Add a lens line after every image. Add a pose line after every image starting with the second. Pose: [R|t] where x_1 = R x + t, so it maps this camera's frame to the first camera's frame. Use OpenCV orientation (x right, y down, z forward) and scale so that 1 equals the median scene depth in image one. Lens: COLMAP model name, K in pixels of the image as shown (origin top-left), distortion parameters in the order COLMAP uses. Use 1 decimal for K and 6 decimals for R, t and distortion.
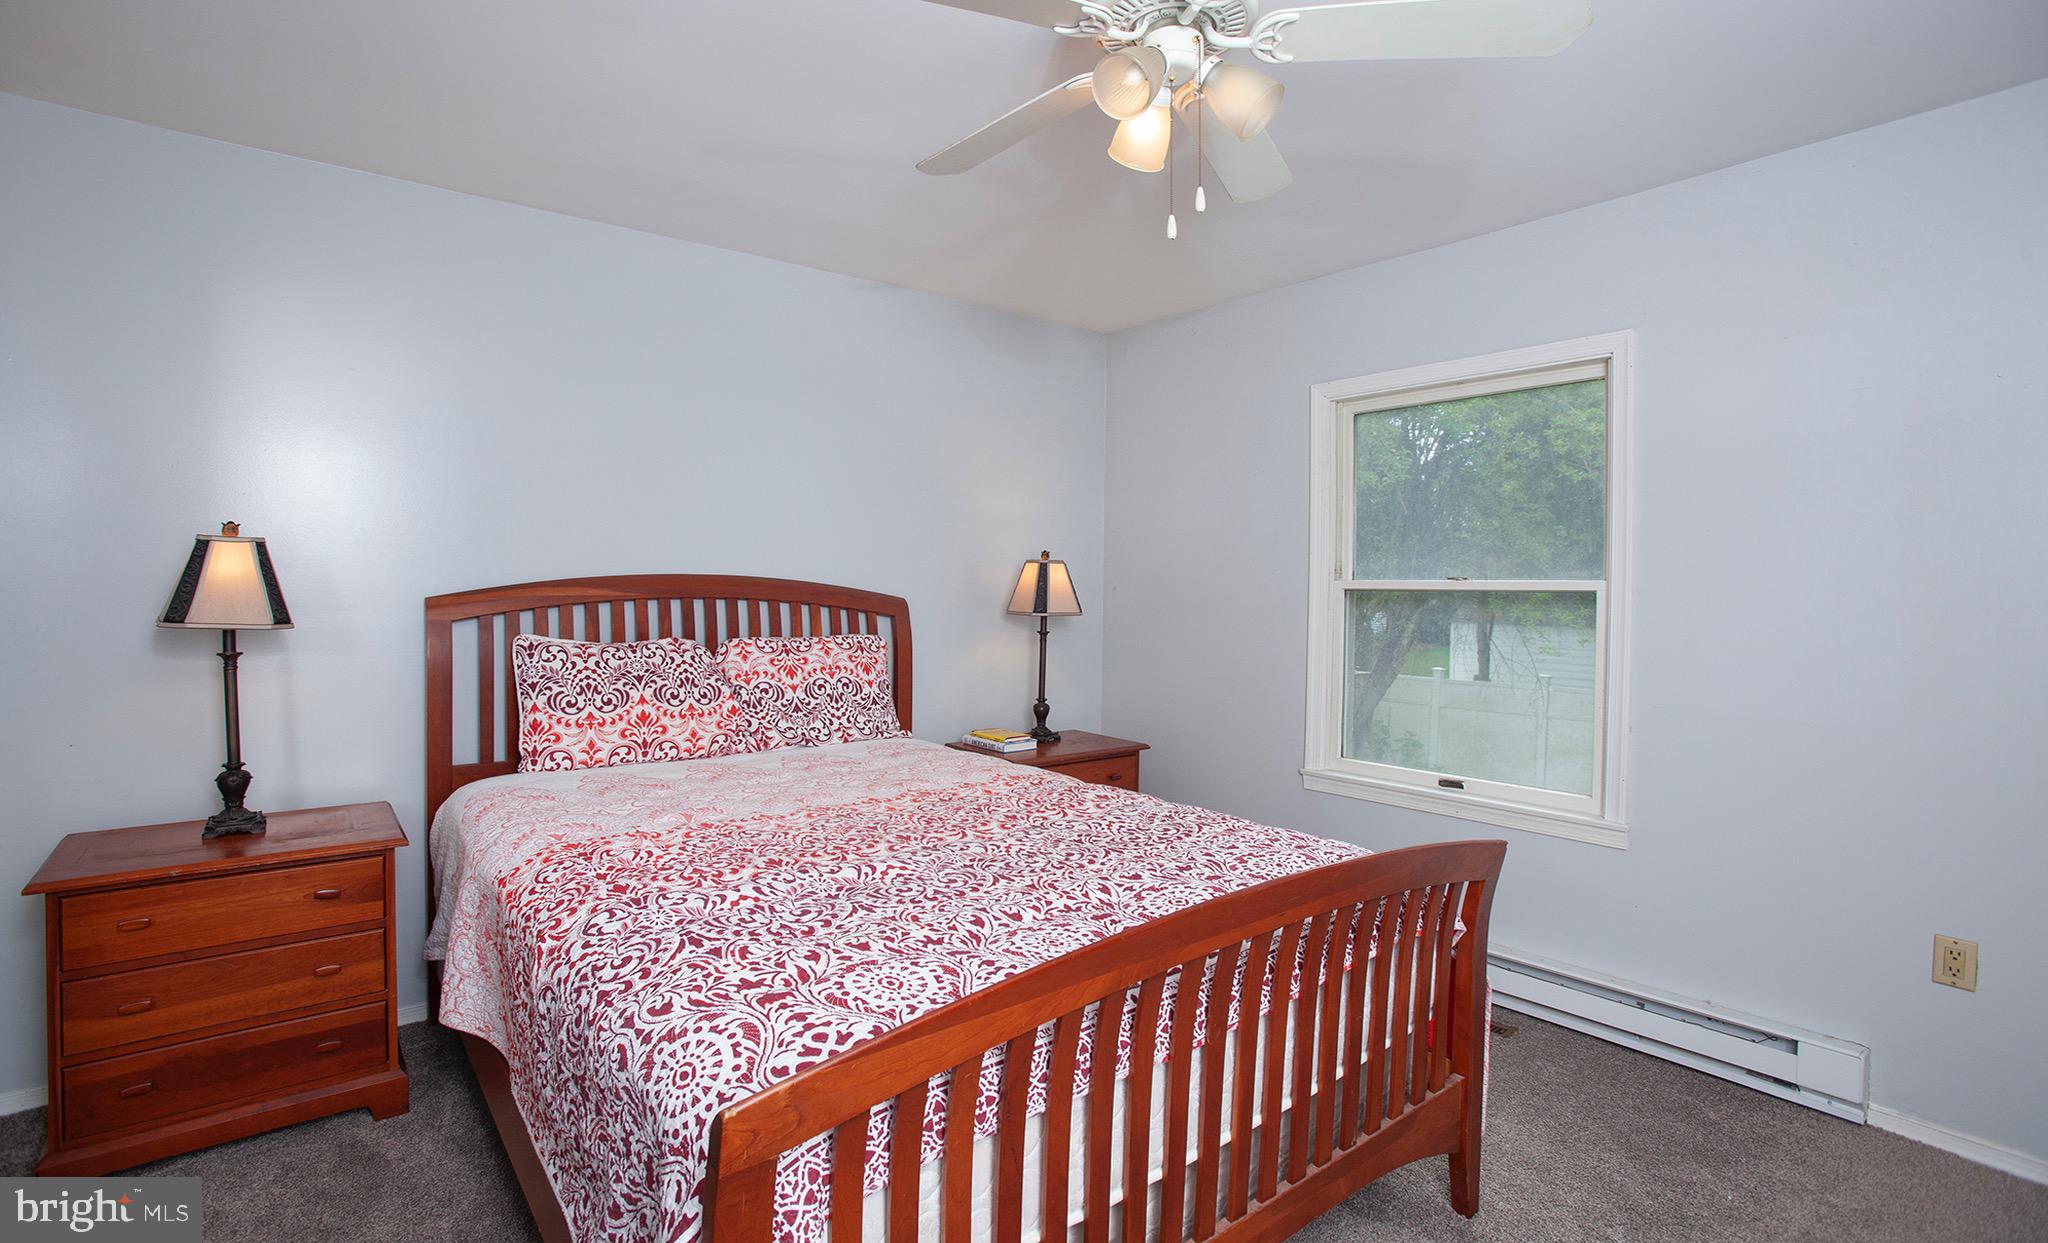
lens RADIAL K [[938.0, 0, 1013.3], [0, 938.0, 583.1], [0, 0, 1]] dist [-0.075380, 0.034048]
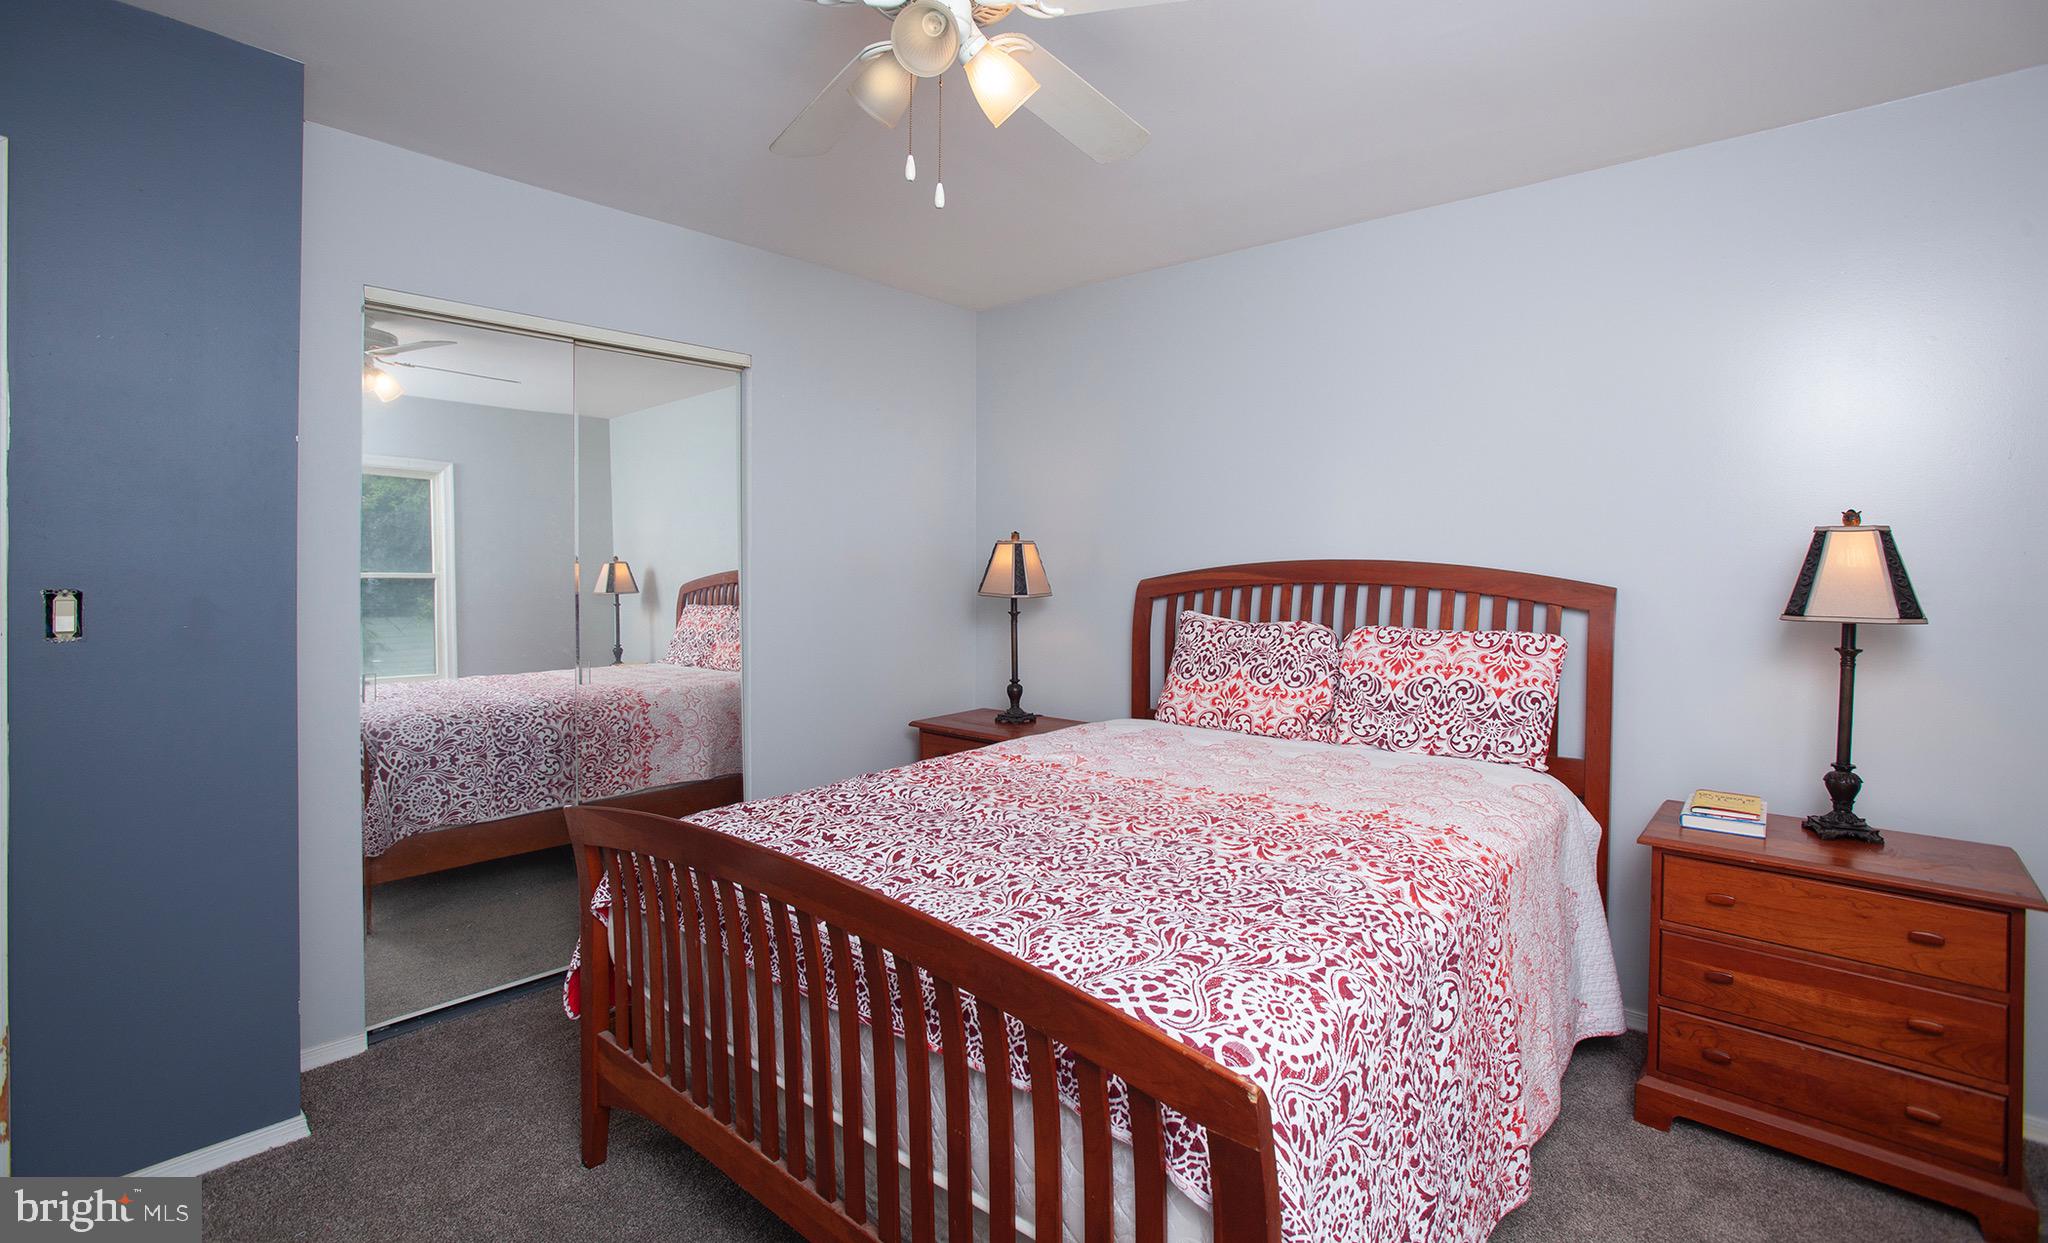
lens RADIAL K [[970.0, 0, 975.9], [0, 970.0, 621.1], [0, 0, 1]] dist [-0.182918, 0.099311]
pose [[0.161803, 0.047700, -0.985669, 0.665329], [0.003668, 0.998795, 0.048938, 0.006427], [0.986816, -0.011534, 0.161434, 0.513315]]
